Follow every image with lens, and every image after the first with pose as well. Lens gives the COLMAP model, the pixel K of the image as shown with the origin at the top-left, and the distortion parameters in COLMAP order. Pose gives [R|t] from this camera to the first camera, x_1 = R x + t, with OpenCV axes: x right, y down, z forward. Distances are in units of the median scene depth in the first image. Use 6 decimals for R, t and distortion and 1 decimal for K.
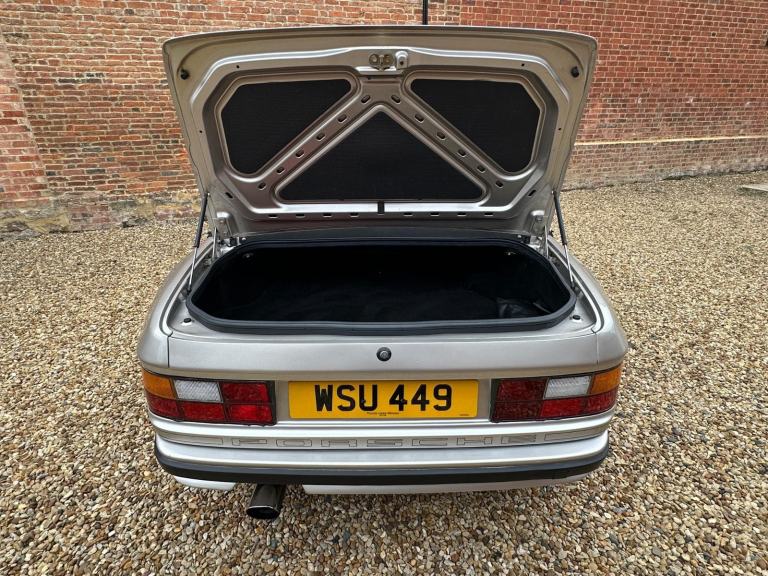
lens RADIAL K [[429.8, 0, 379.0], [0, 429.8, 292.1], [0, 0, 1]] dist [-0.003423, 0.000784]
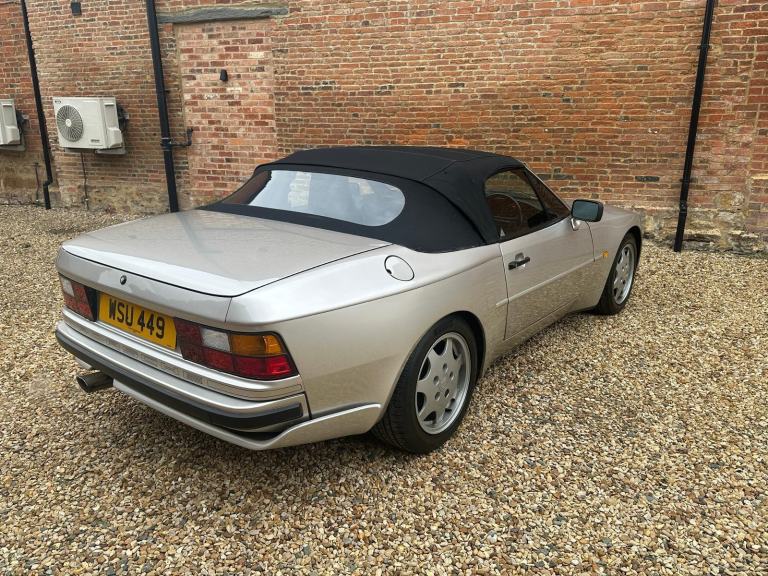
lens RADIAL K [[602.9, 0, 384.0], [0, 602.9, 288.0], [0, 0, 1]] dist [0.104800, -0.163828]
pose [[0.779213, 0.182487, -0.599604, 1.294540], [-0.256287, 0.965809, -0.039117, 0.018856], [0.571965, 0.184151, 0.799340, -0.088234]]
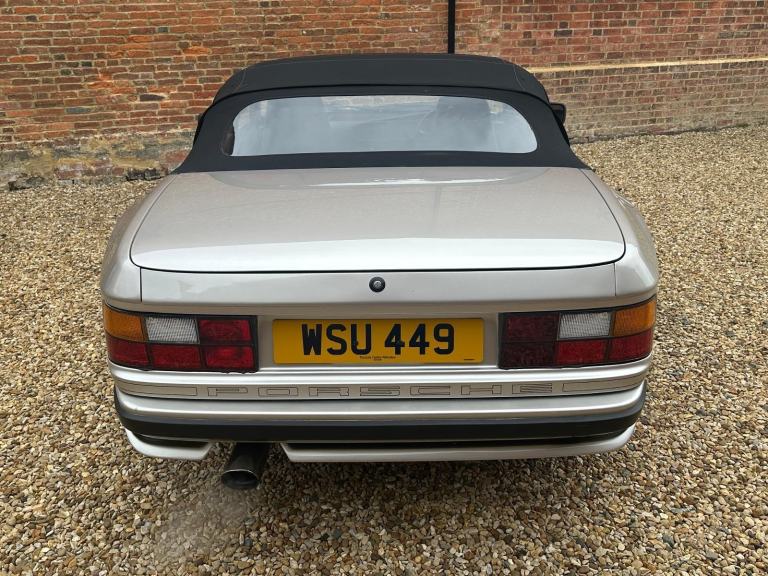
lens RADIAL K [[693.9, 0, 378.3], [0, 693.9, 289.1], [0, 0, 1]] dist [0.117473, -0.202250]
pose [[0.999799, -0.003923, -0.019665, 0.029084], [0.003344, 0.999563, -0.029380, 0.133733], [0.019772, 0.029309, 0.999375, -0.328331]]
